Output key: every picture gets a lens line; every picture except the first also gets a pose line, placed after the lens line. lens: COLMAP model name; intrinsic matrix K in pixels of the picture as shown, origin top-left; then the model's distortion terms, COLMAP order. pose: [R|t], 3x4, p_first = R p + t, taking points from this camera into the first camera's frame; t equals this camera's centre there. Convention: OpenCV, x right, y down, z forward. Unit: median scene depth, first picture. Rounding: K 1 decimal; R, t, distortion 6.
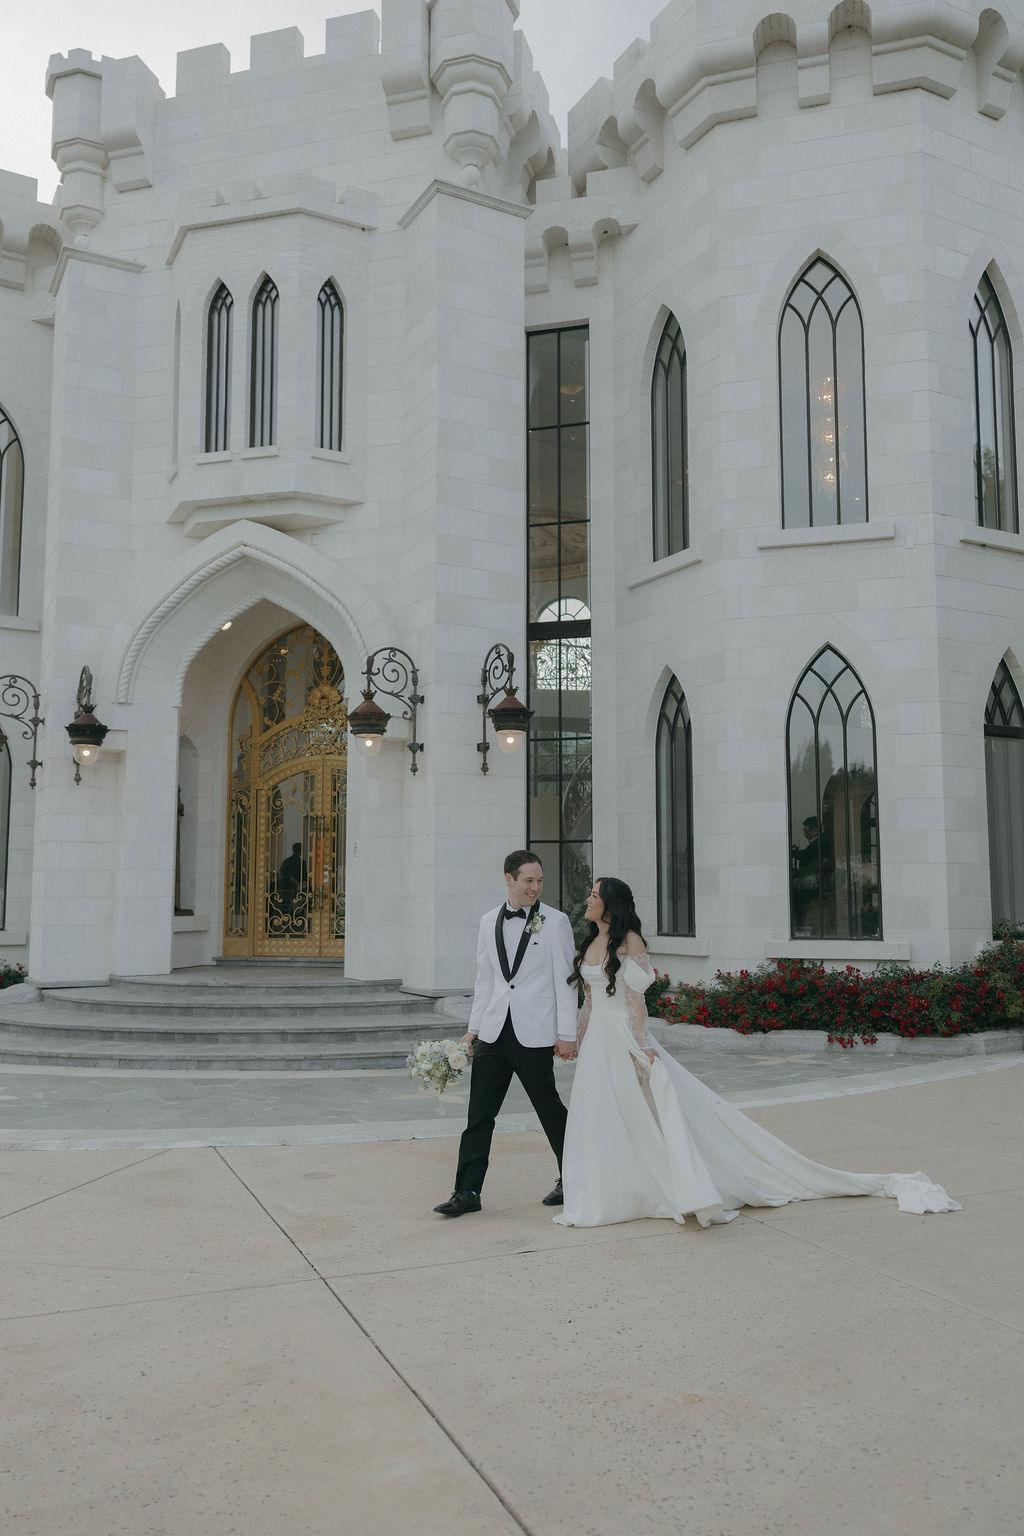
lens RADIAL K [[1227.7, 0, 512.0], [0, 1227.7, 768.0], [0, 0, 1]] dist [-0.000256, 0.003474]
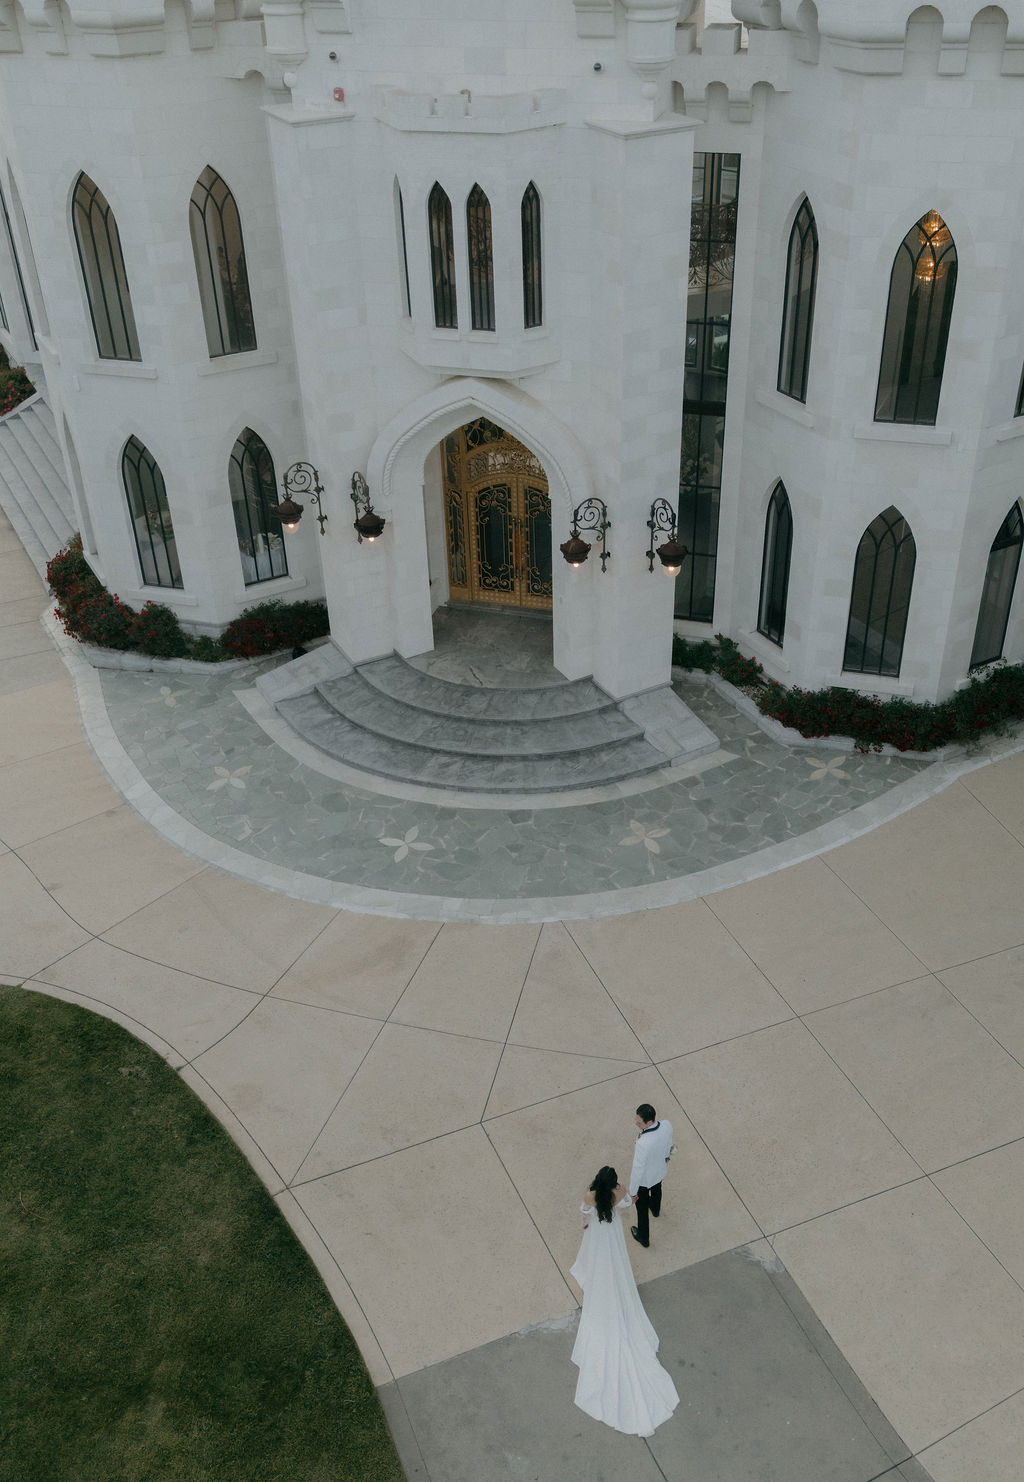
lens RADIAL K [[1455.3, 0, 512.0], [0, 1455.3, 741.0], [0, 0, 1]] dist [0.016095, 0.005160]
pose [[0.999618, -0.018535, -0.020500, -0.148497], [0.027411, 0.759590, 0.649824, -0.928202], [0.003527, -0.650138, 0.759808, -0.450982]]
